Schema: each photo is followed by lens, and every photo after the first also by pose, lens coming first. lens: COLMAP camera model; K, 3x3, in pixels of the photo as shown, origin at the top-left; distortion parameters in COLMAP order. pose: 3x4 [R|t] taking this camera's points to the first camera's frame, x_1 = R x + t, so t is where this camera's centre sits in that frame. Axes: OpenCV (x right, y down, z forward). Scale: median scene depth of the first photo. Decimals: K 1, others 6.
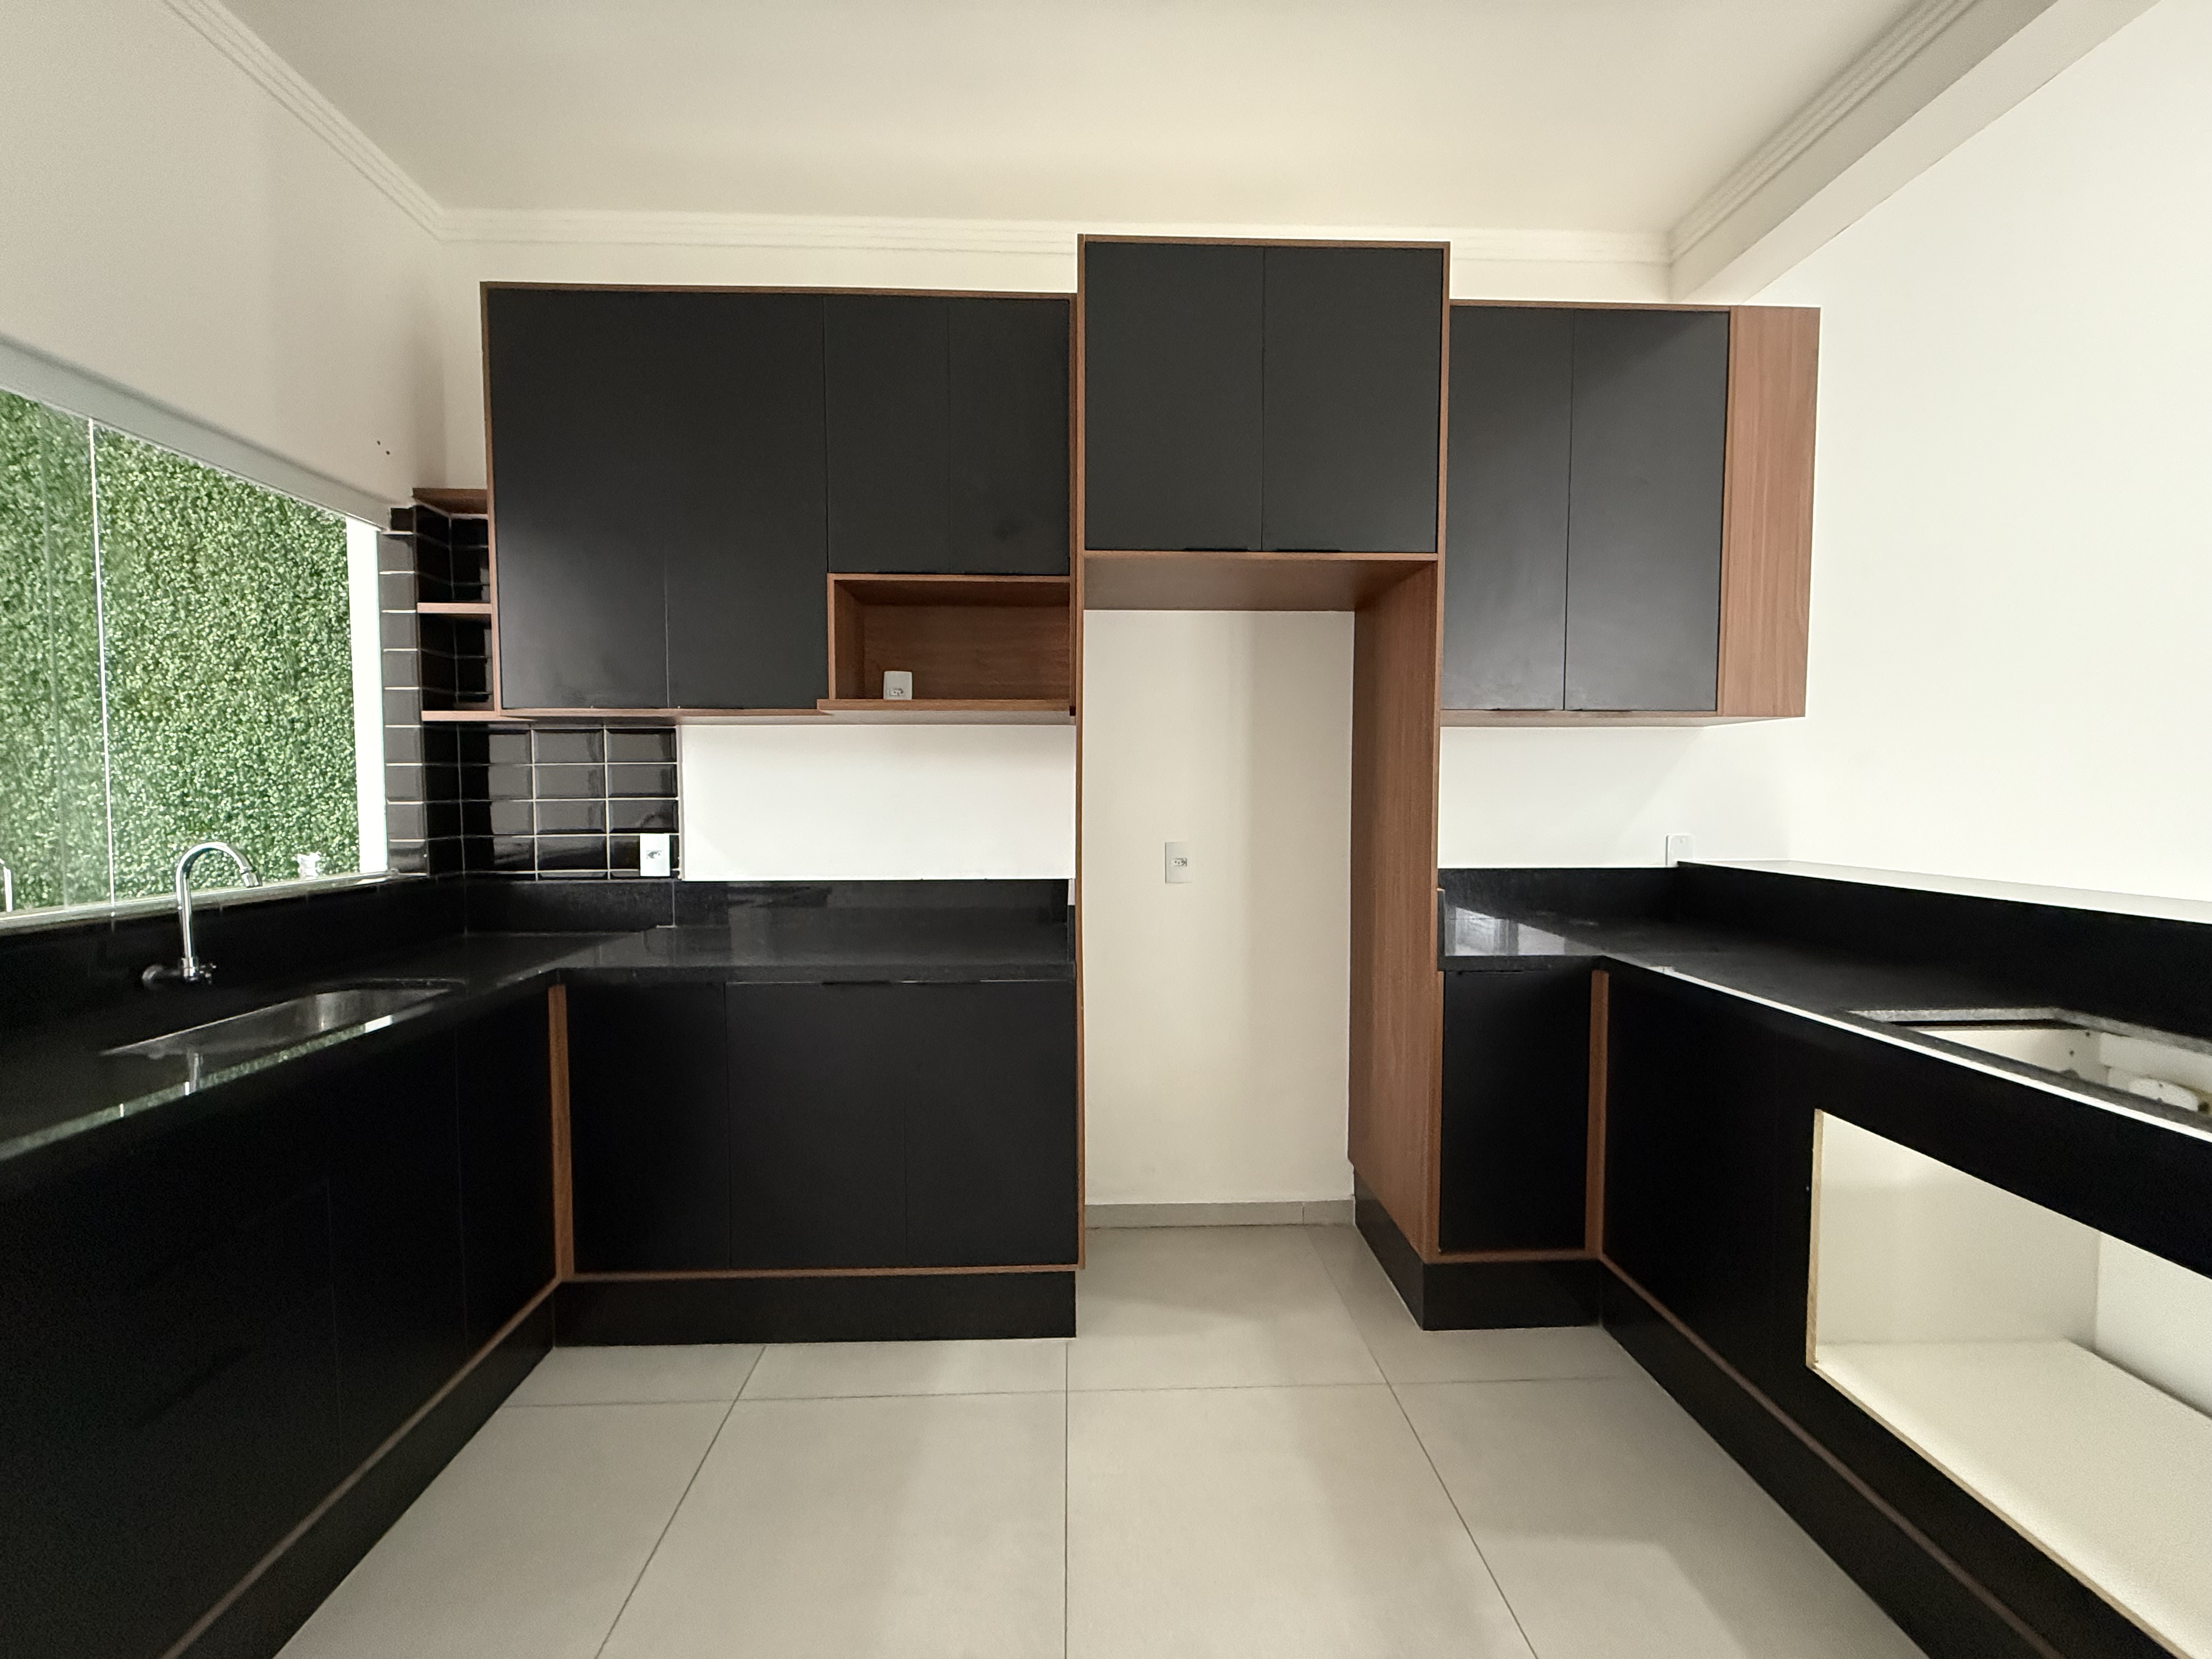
lens RADIAL K [[878.9, 0, 1109.9], [0, 878.9, 836.1], [0, 0, 1]] dist [-0.001026, -0.000008]
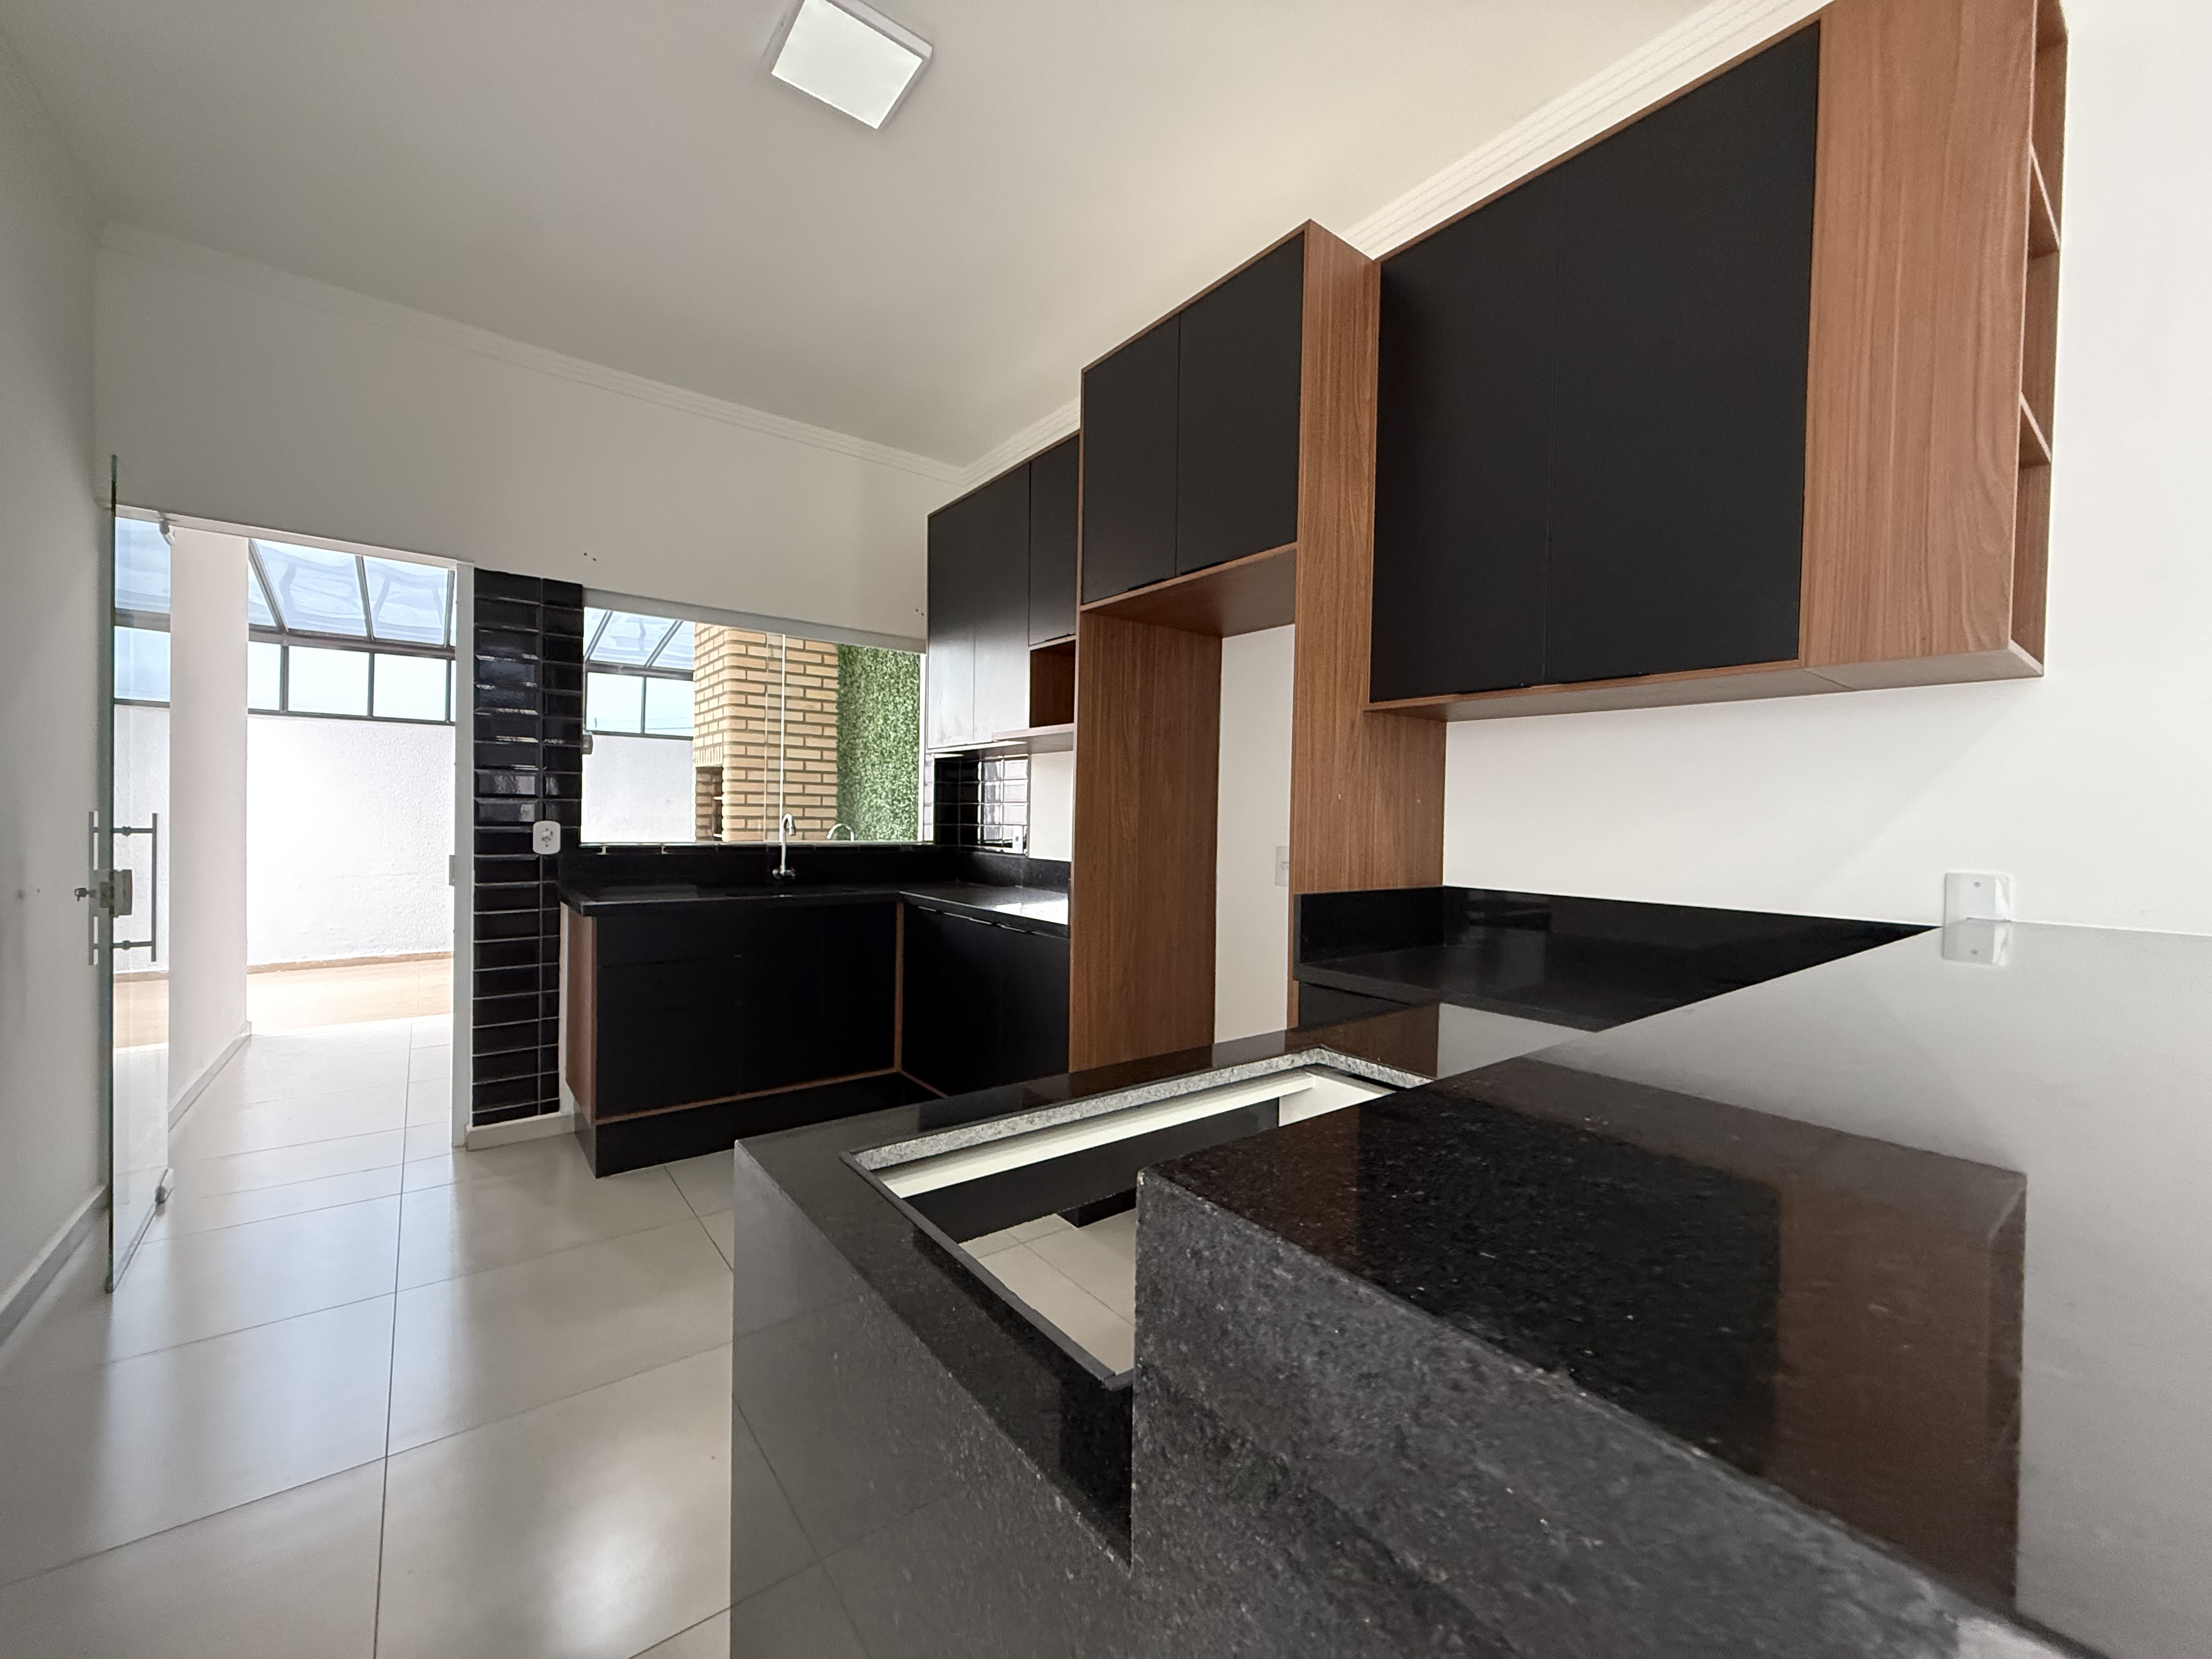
lens RADIAL K [[878.9, 0, 1097.2], [0, 878.9, 822.5], [0, 0, 1]] dist [-0.001026, -0.000008]
pose [[0.571540, 0.020253, -0.820324, 1.074625], [-0.056573, 0.998289, -0.014769, 0.010395], [0.818622, 0.054849, 0.571708, 0.289864]]
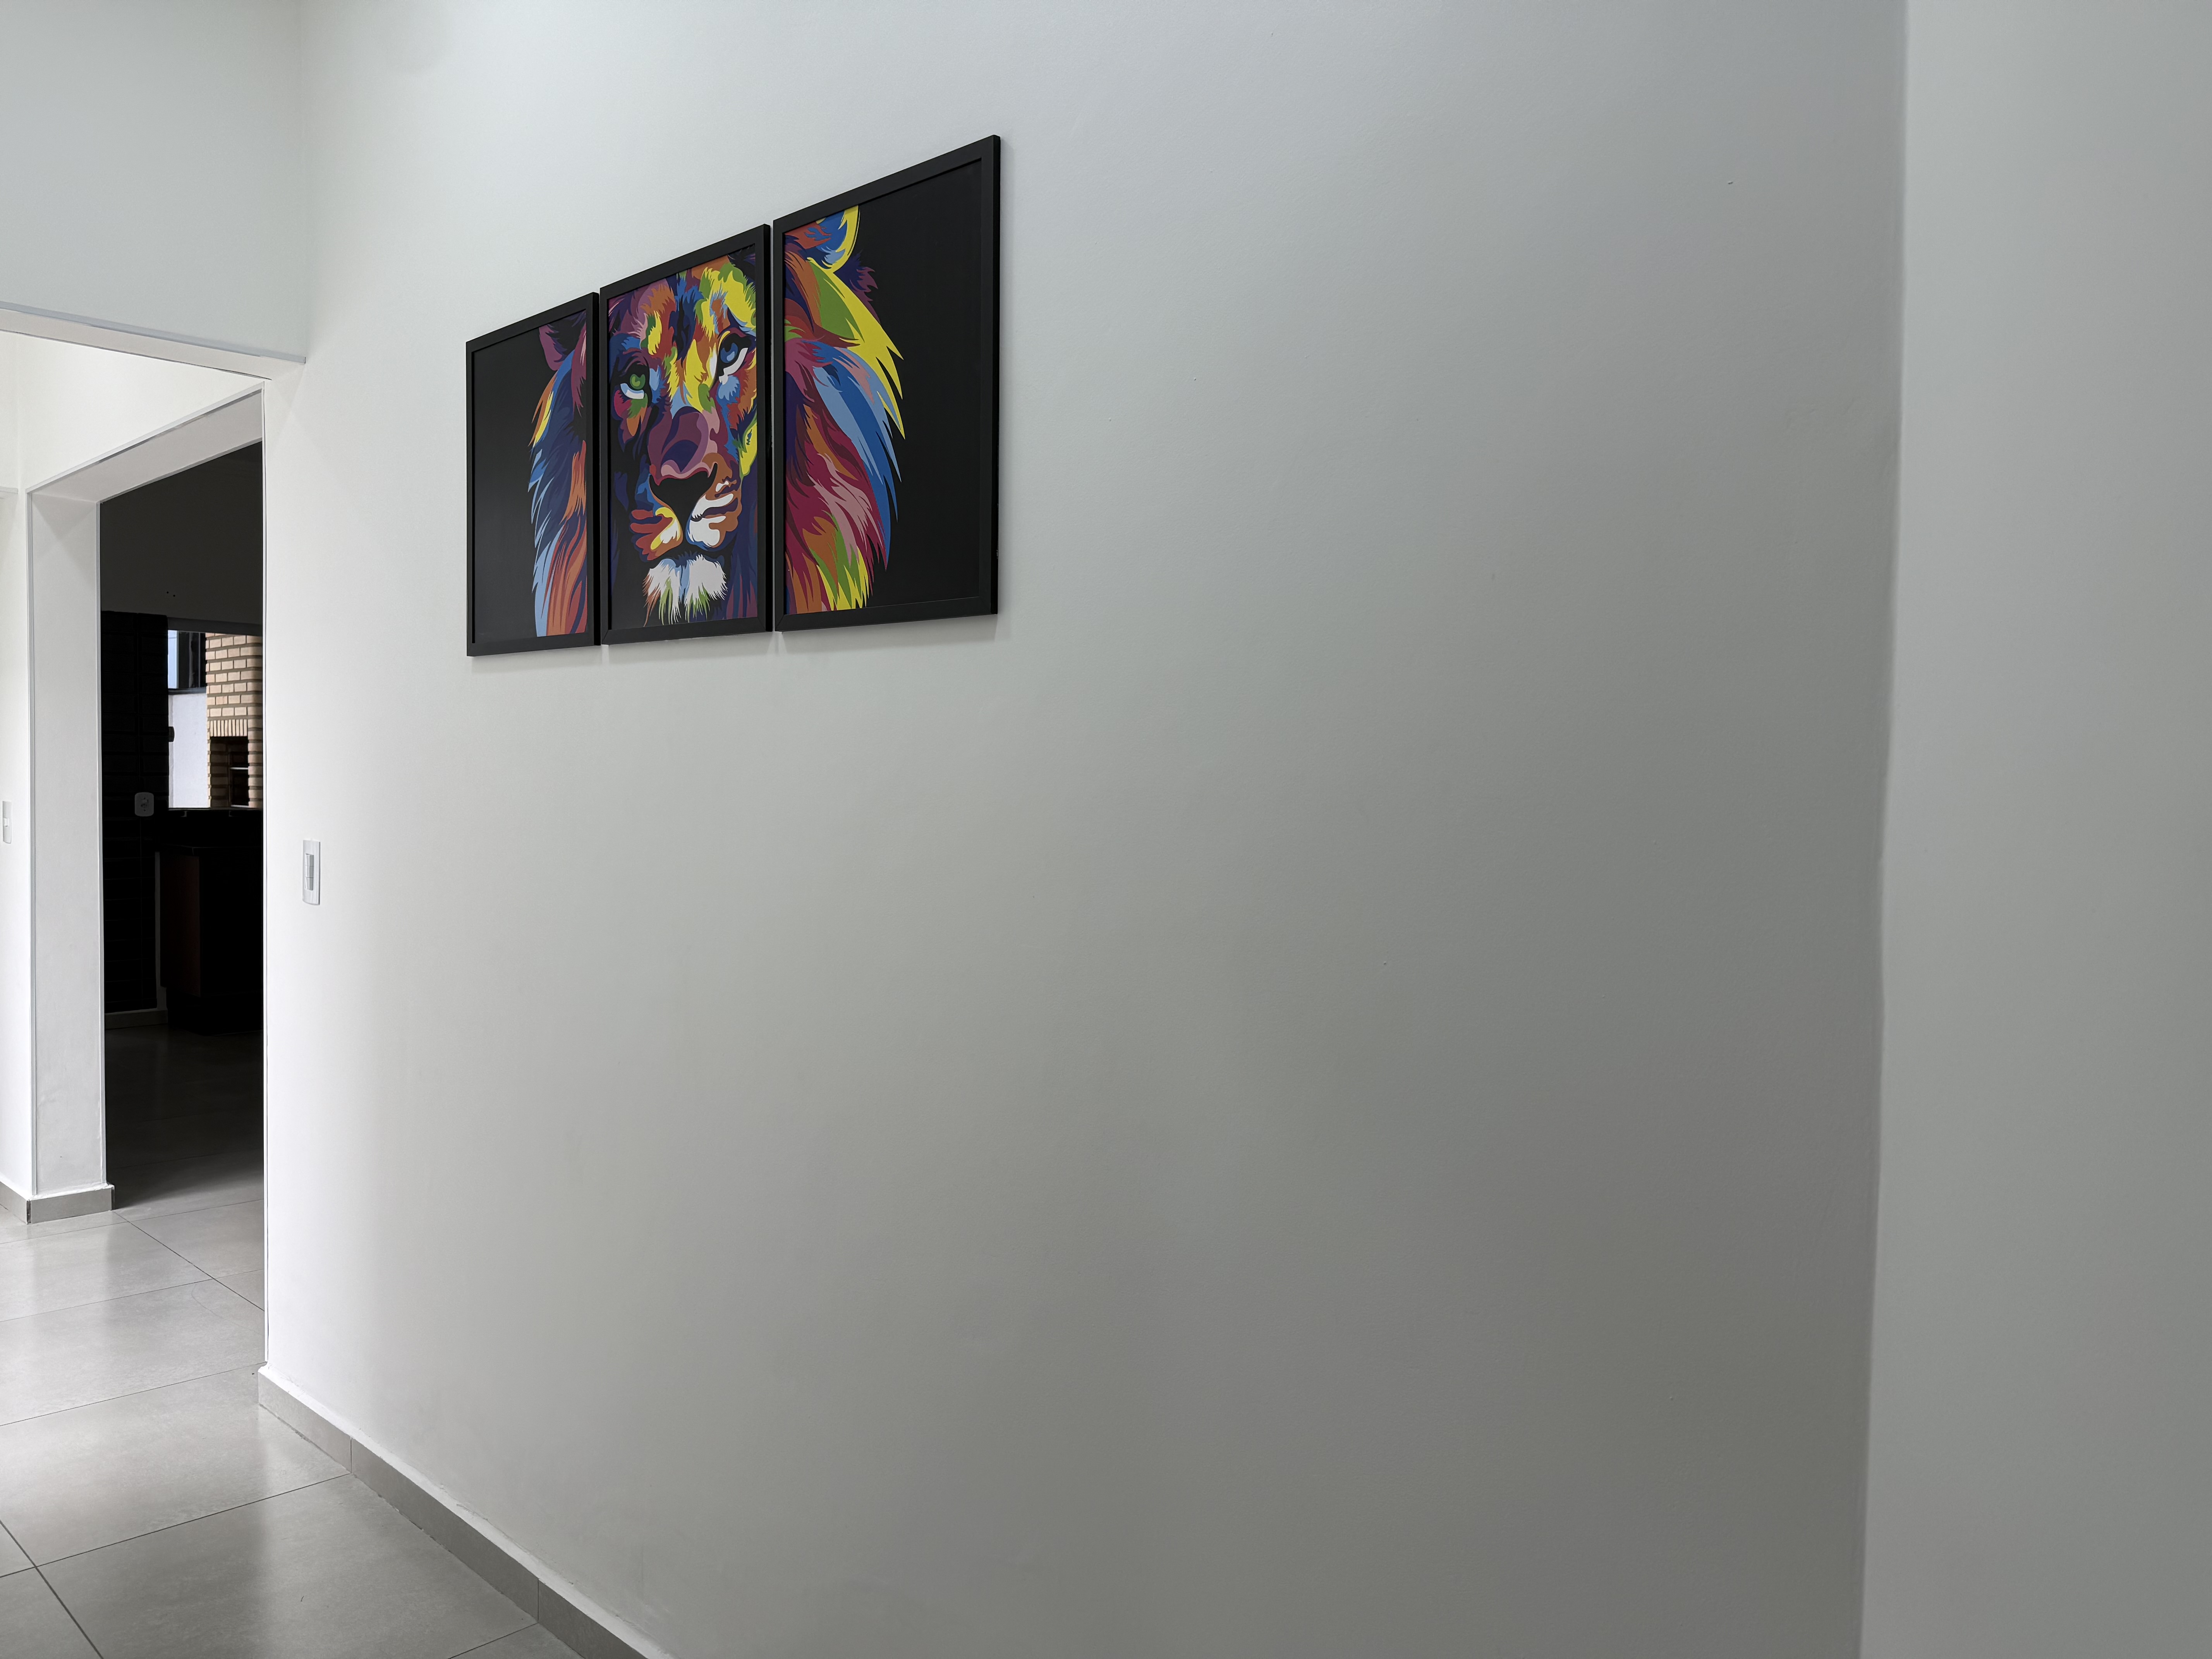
lens RADIAL K [[1581.3, 0, 1099.3], [0, 1581.3, 823.4], [0, 0, 1]] dist [0.023591, -0.038493]
pose [[0.694486, 0.031412, -0.718820, 3.696378], [-0.046900, 0.998898, -0.001661, 0.013719], [0.717976, 0.034866, 0.695194, -0.661144]]
